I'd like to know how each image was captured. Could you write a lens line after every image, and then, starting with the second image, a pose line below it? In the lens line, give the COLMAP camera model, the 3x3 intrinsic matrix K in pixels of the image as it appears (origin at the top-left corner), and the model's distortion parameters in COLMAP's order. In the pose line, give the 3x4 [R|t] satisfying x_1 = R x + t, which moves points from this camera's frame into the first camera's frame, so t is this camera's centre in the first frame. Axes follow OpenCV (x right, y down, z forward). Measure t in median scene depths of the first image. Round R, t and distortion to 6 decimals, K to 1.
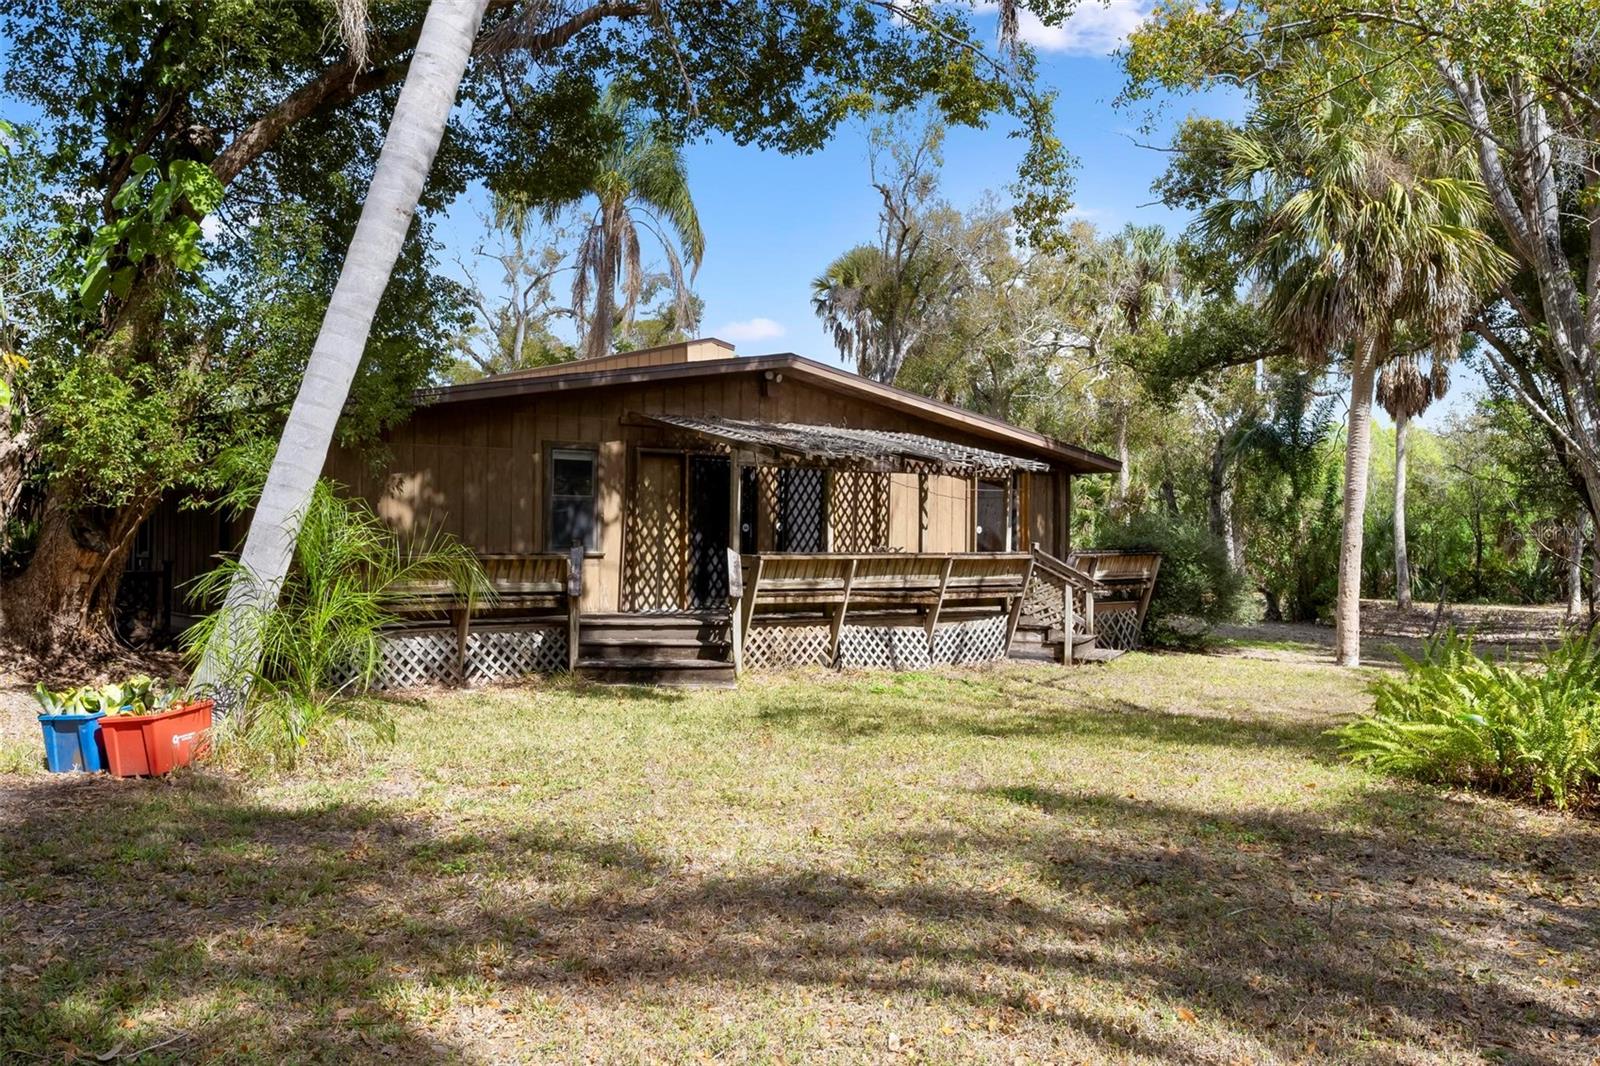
lens RADIAL K [[1366.9, 0, 800.0], [0, 1366.9, 533.0], [0, 0, 1]] dist [-0.002263, -0.001841]
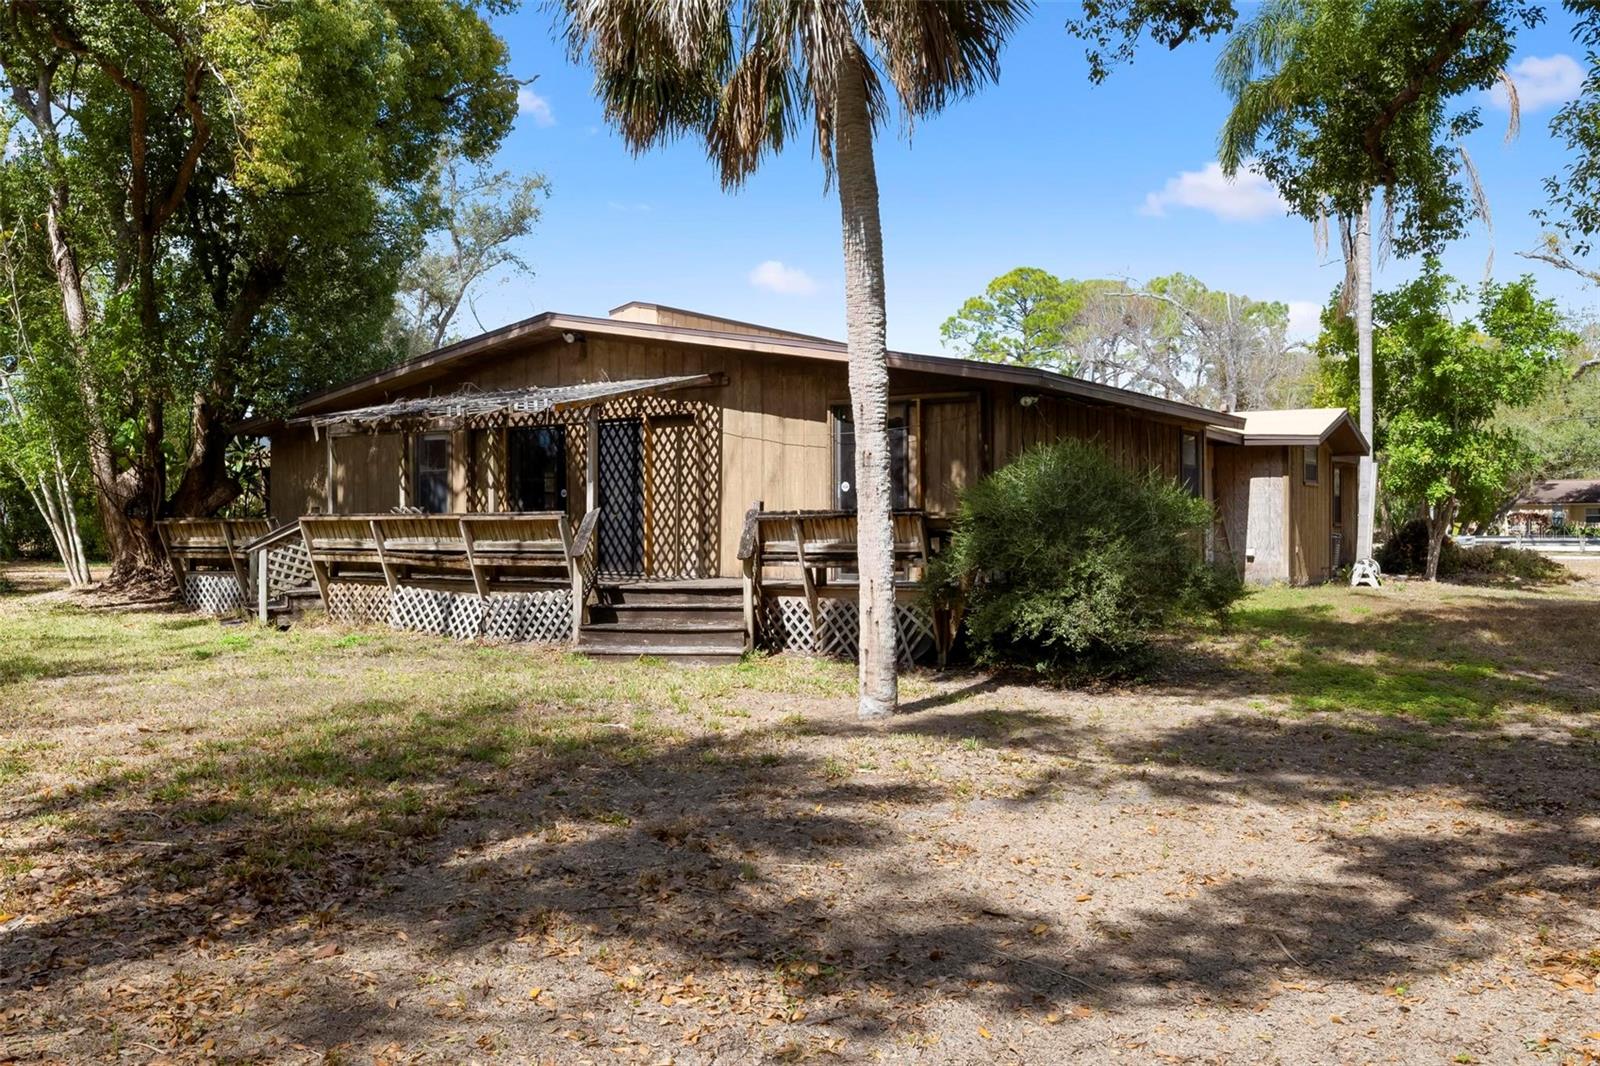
lens RADIAL K [[1366.9, 0, 800.0], [0, 1366.9, 533.0], [0, 0, 1]] dist [-0.002263, -0.001841]
pose [[0.310277, -0.005206, -0.950632, 1.030276], [0.004242, 0.999983, -0.004091, 0.031961], [0.950637, -0.002763, 0.310293, 0.923004]]
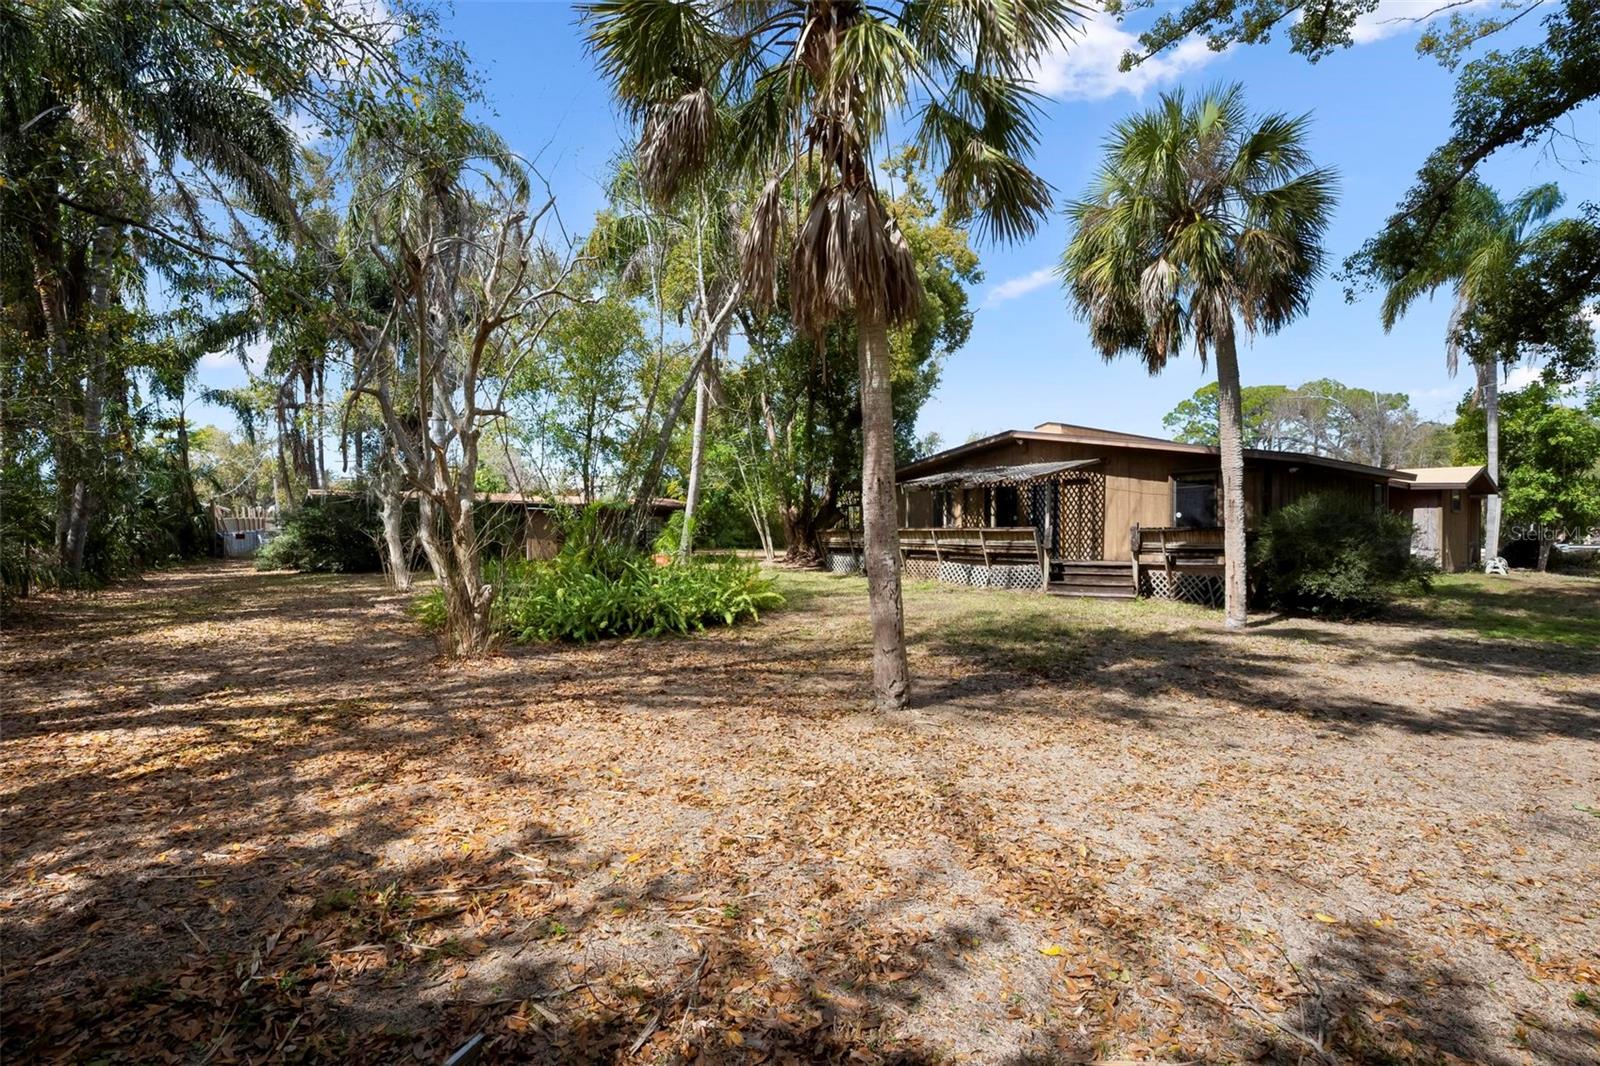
lens RADIAL K [[744.3, 0, 800.0], [0, 744.3, 533.0], [0, 0, 1]] dist [0.000482, -0.000400]
pose [[-0.016206, -0.009422, -0.999824, 1.151829], [-0.005900, 0.999939, -0.009327, 0.032893], [0.999851, 0.005748, -0.016260, 0.755039]]
